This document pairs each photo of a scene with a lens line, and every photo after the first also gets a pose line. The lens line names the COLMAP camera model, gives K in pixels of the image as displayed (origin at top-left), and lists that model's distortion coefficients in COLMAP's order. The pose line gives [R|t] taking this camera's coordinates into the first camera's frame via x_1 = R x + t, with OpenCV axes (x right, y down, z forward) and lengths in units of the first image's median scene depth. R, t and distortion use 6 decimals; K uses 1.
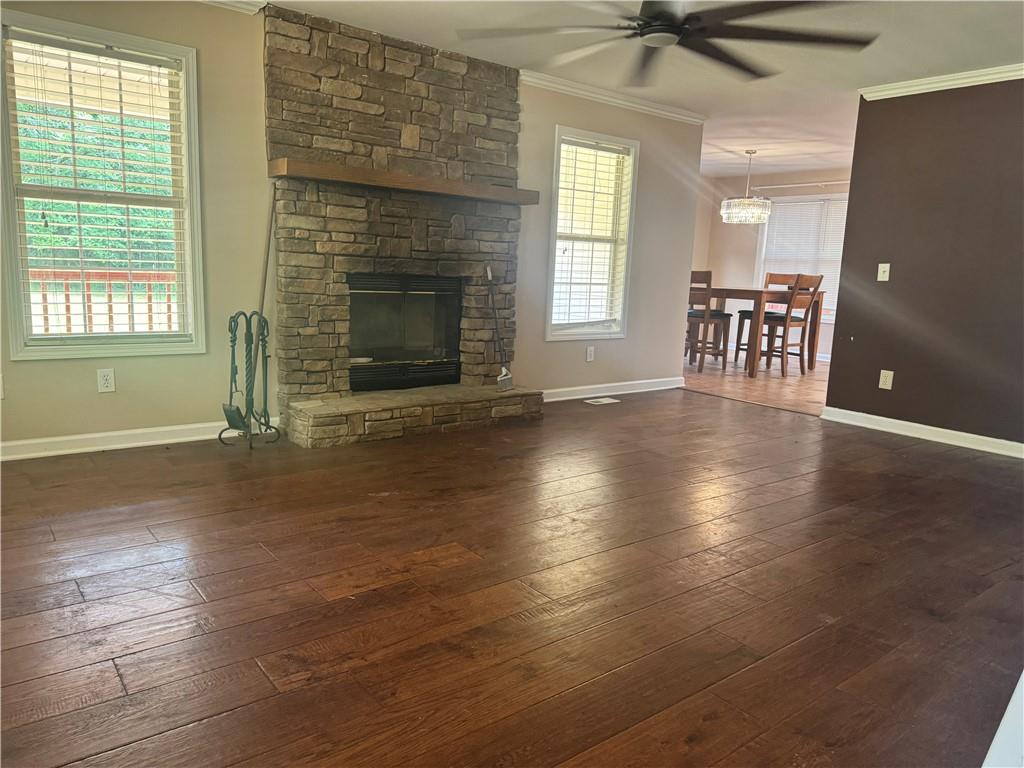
lens RADIAL K [[724.3, 0, 508.4], [0, 724.3, 396.4], [0, 0, 1]] dist [0.122400, -0.251635]
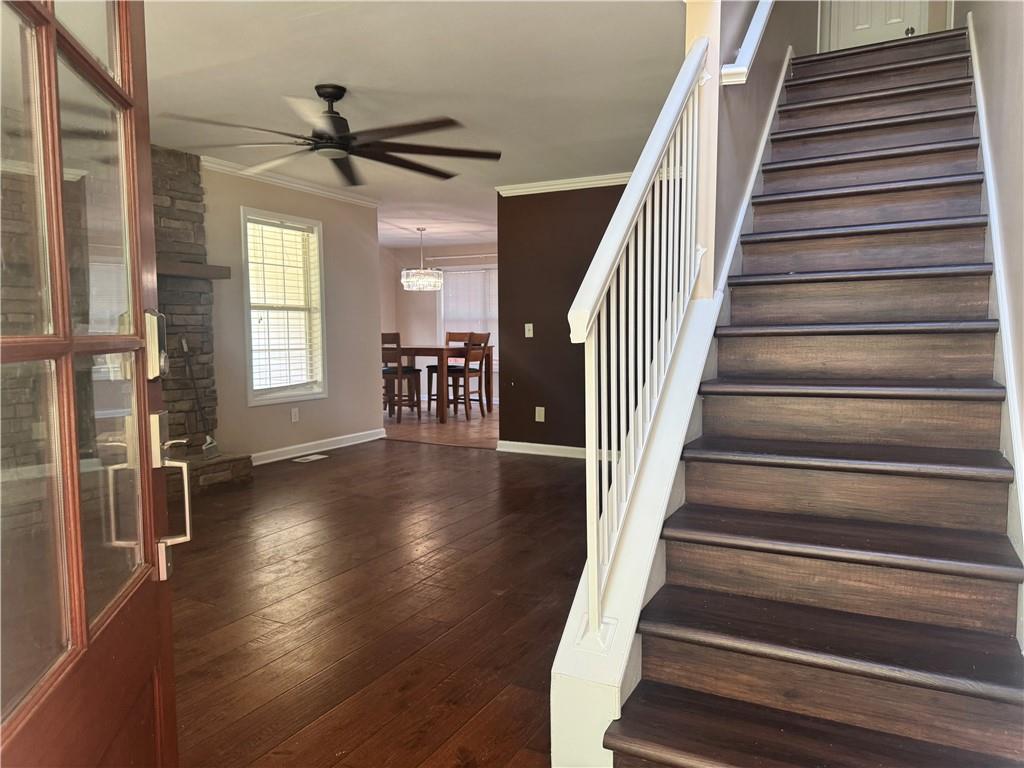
lens RADIAL K [[724.3, 0, 508.4], [0, 724.3, 396.4], [0, 0, 1]] dist [0.122400, -0.251635]
pose [[0.917060, -0.079801, 0.390682, -0.016442], [0.109916, 0.992401, -0.055303, 0.007814], [-0.383300, 0.093658, 0.918863, -0.102612]]
